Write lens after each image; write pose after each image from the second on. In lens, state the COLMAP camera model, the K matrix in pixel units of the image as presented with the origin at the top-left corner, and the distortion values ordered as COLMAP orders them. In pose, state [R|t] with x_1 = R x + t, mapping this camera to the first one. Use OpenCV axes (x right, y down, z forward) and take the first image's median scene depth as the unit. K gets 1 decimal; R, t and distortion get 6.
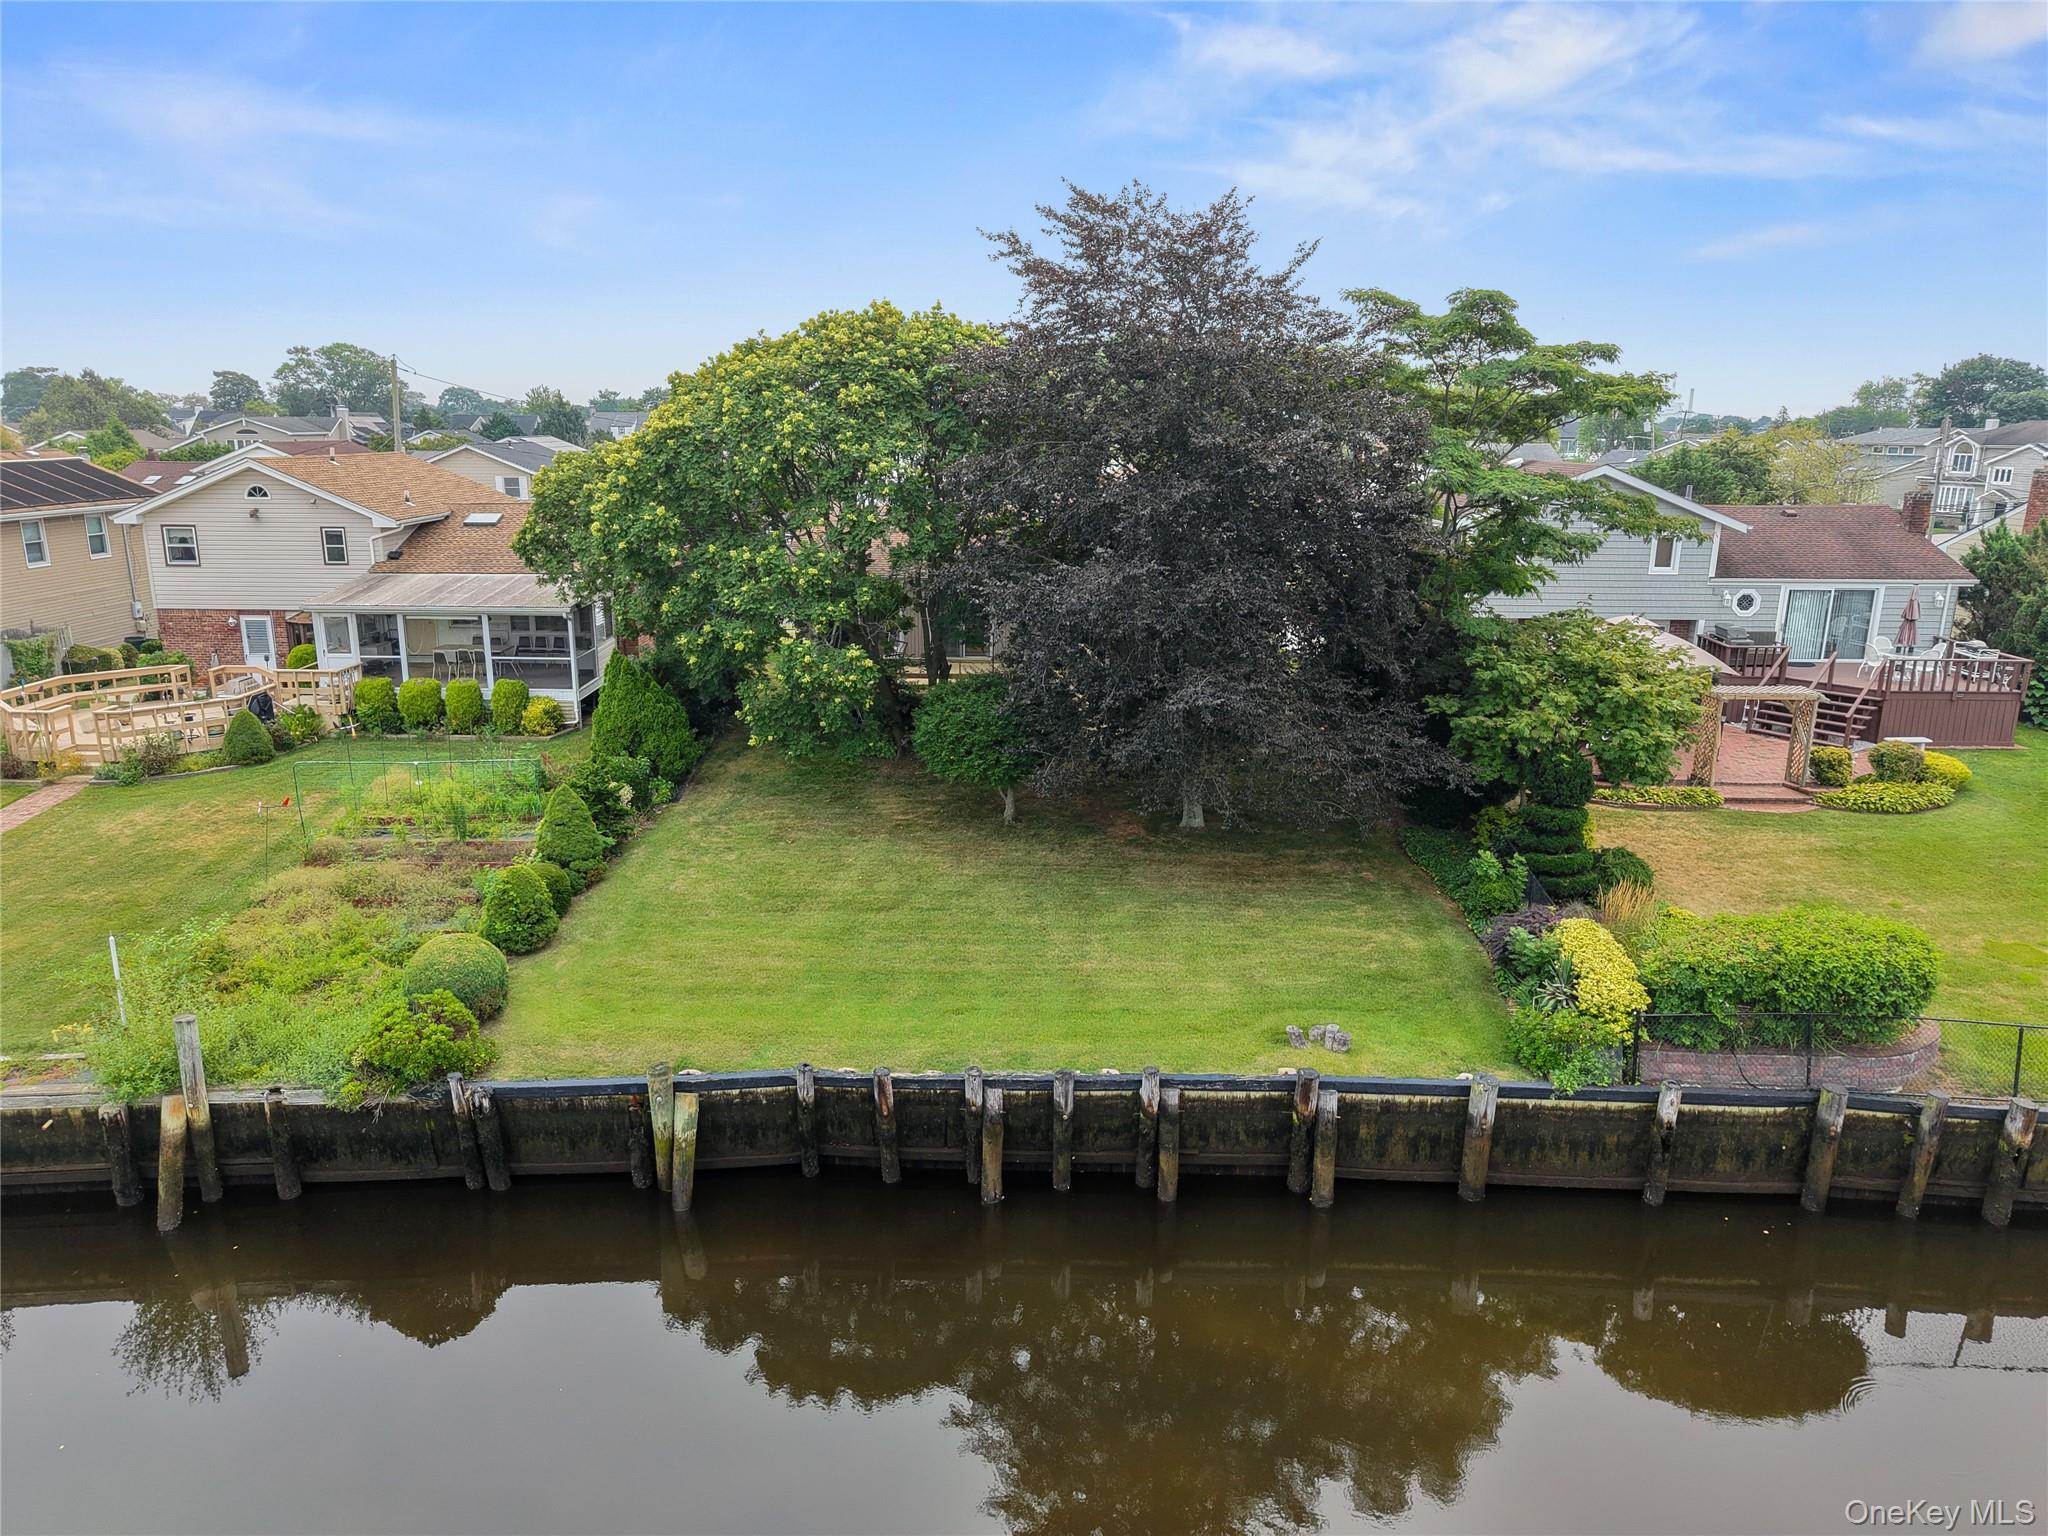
lens RADIAL K [[1390.6, 0, 1015.8], [0, 1390.6, 767.9], [0, 0, 1]] dist [0.025922, -0.025595]
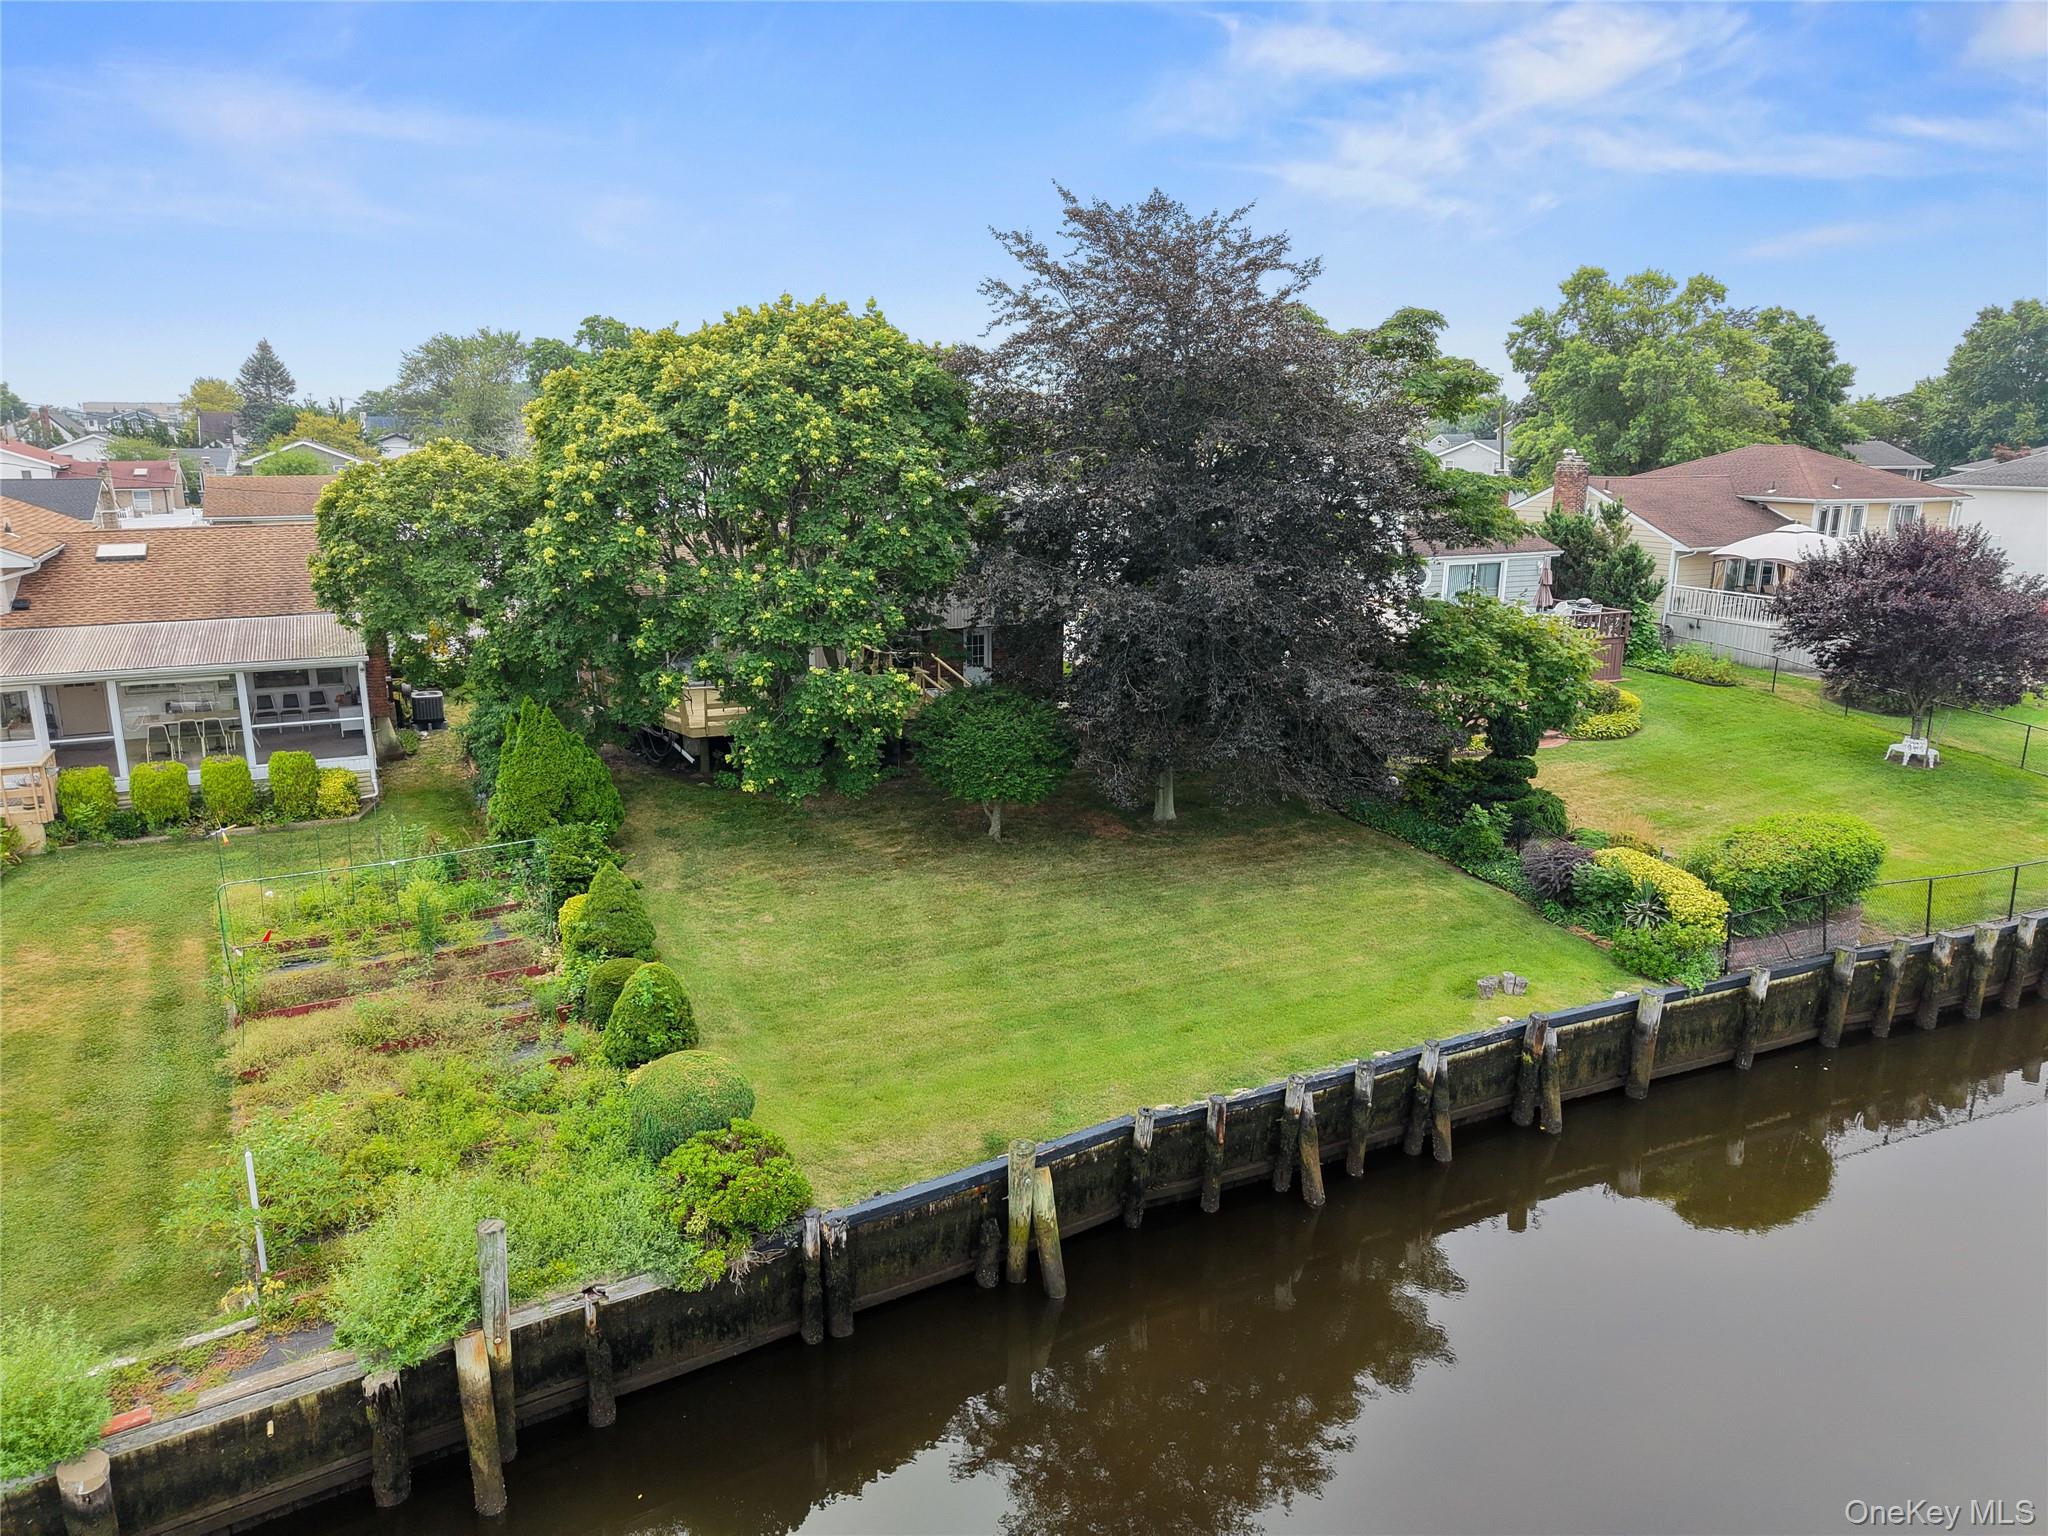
lens RADIAL K [[1390.6, 0, 1015.8], [0, 1390.6, 767.9], [0, 0, 1]] dist [0.025922, -0.025595]
pose [[0.886700, -0.110869, 0.448856, -0.486719], [0.111069, 0.993473, 0.025980, -0.039674], [-0.448806, 0.026817, 0.893227, 0.147438]]
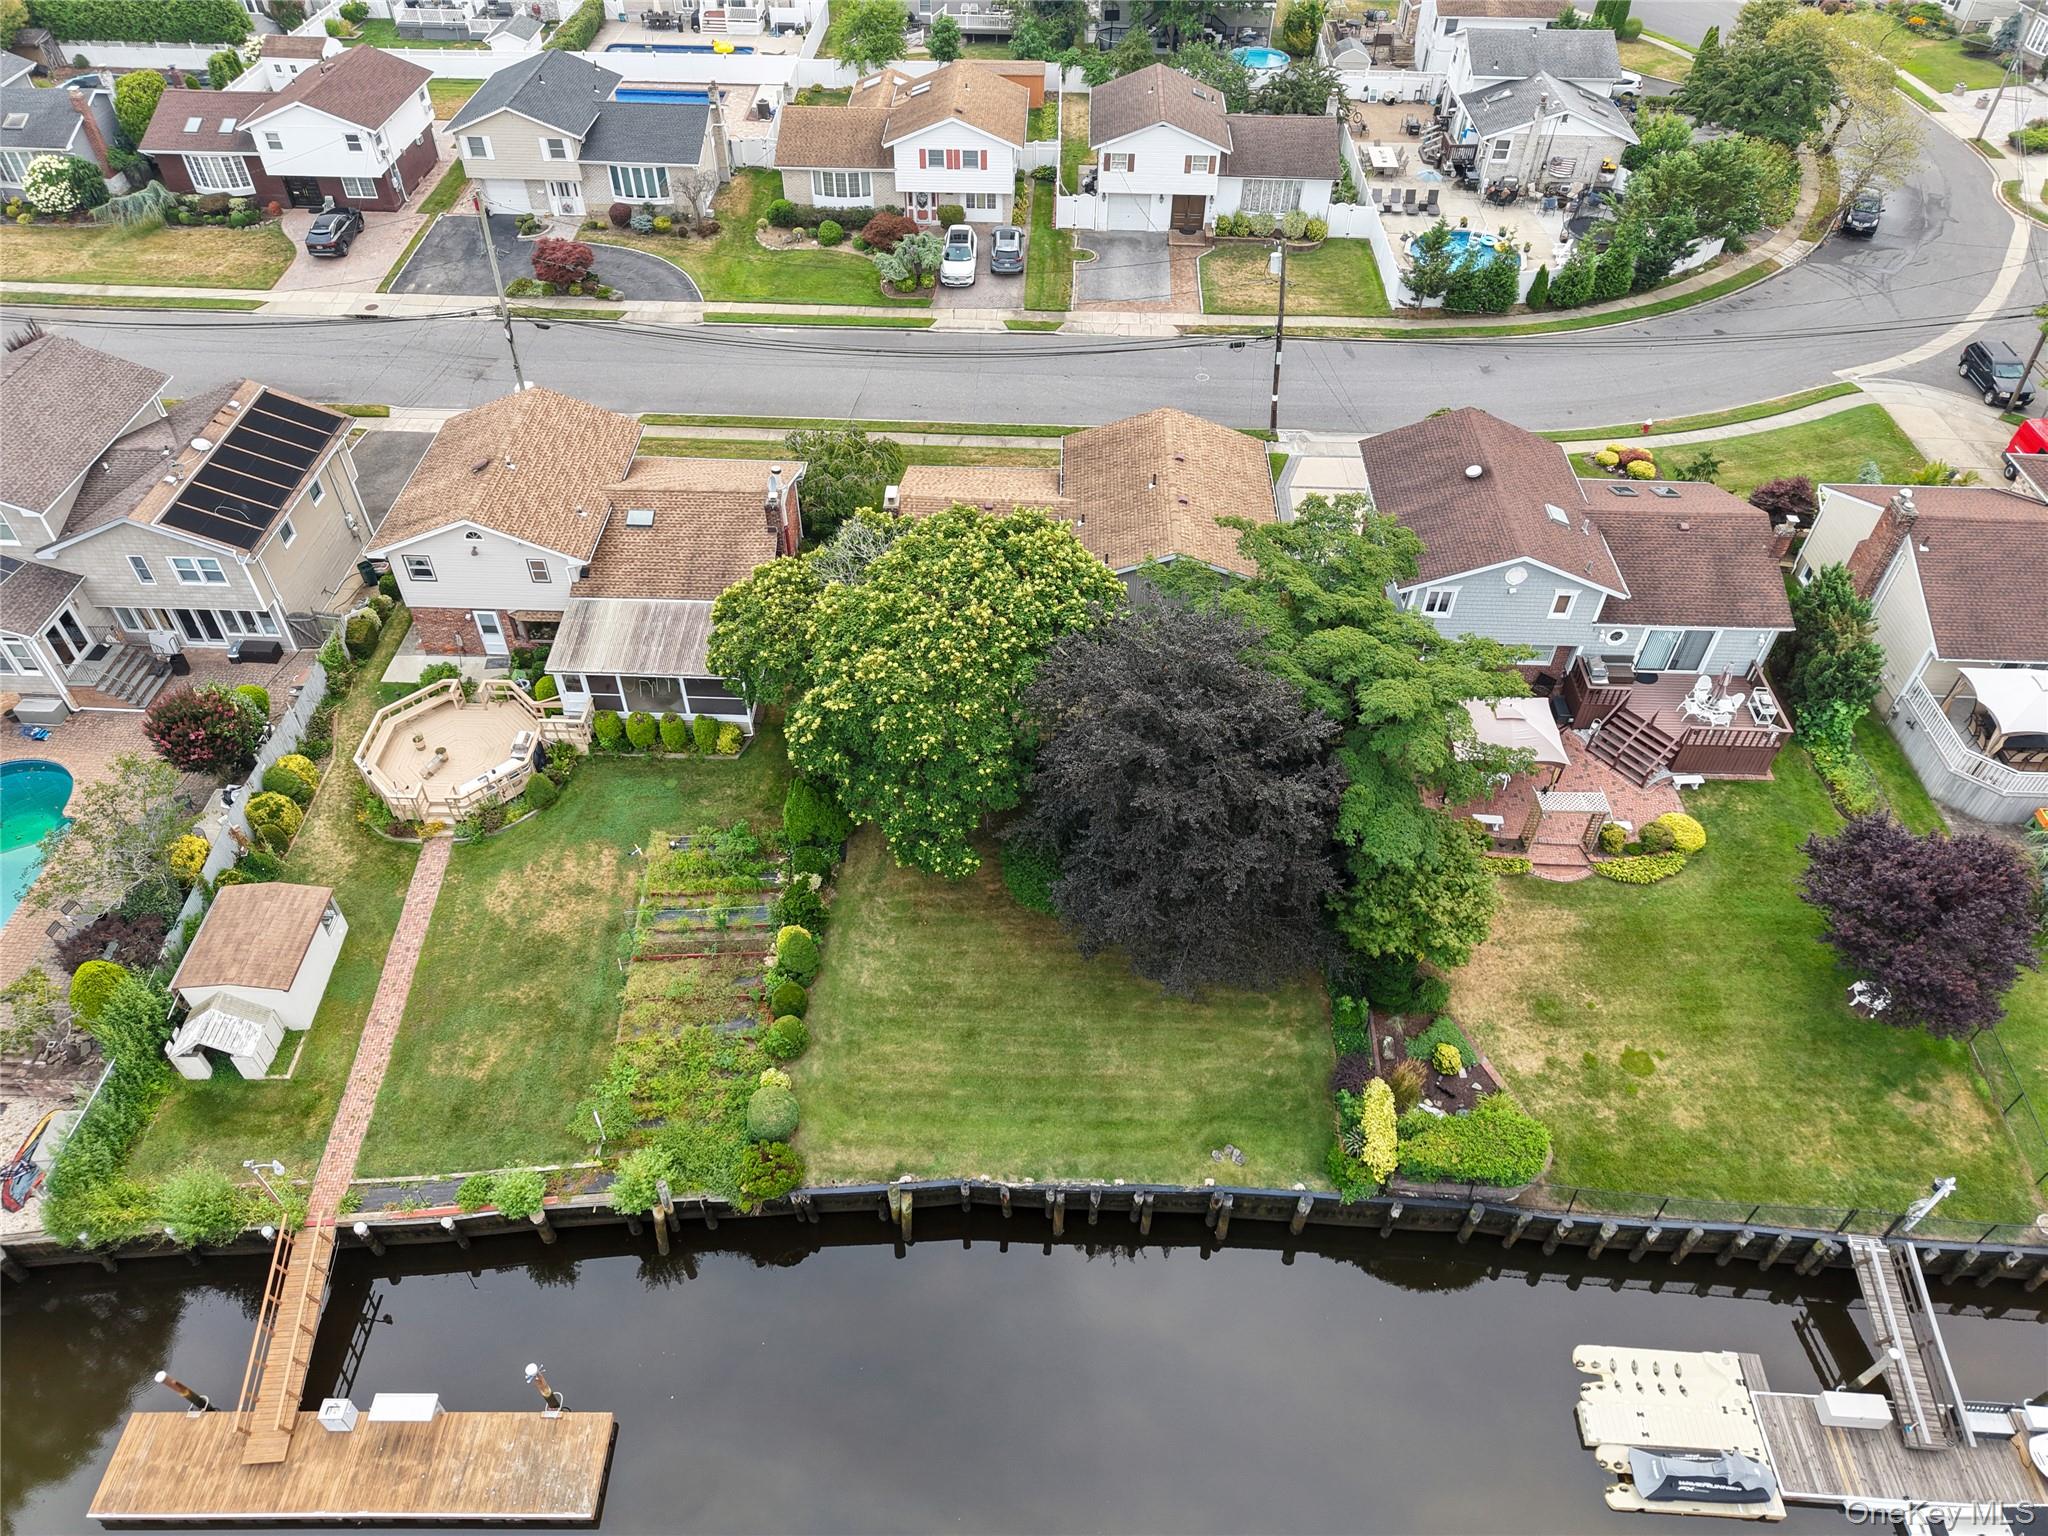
lens RADIAL K [[1398.8, 0, 1012.5], [0, 1398.8, 765.3], [0, 0, 1]] dist [0.069880, -0.090773]
pose [[0.999941, 0.006667, -0.008540, -0.055070], [-0.001250, 0.853973, 0.520316, -1.037224], [0.010762, -0.520275, 0.853931, -0.308879]]
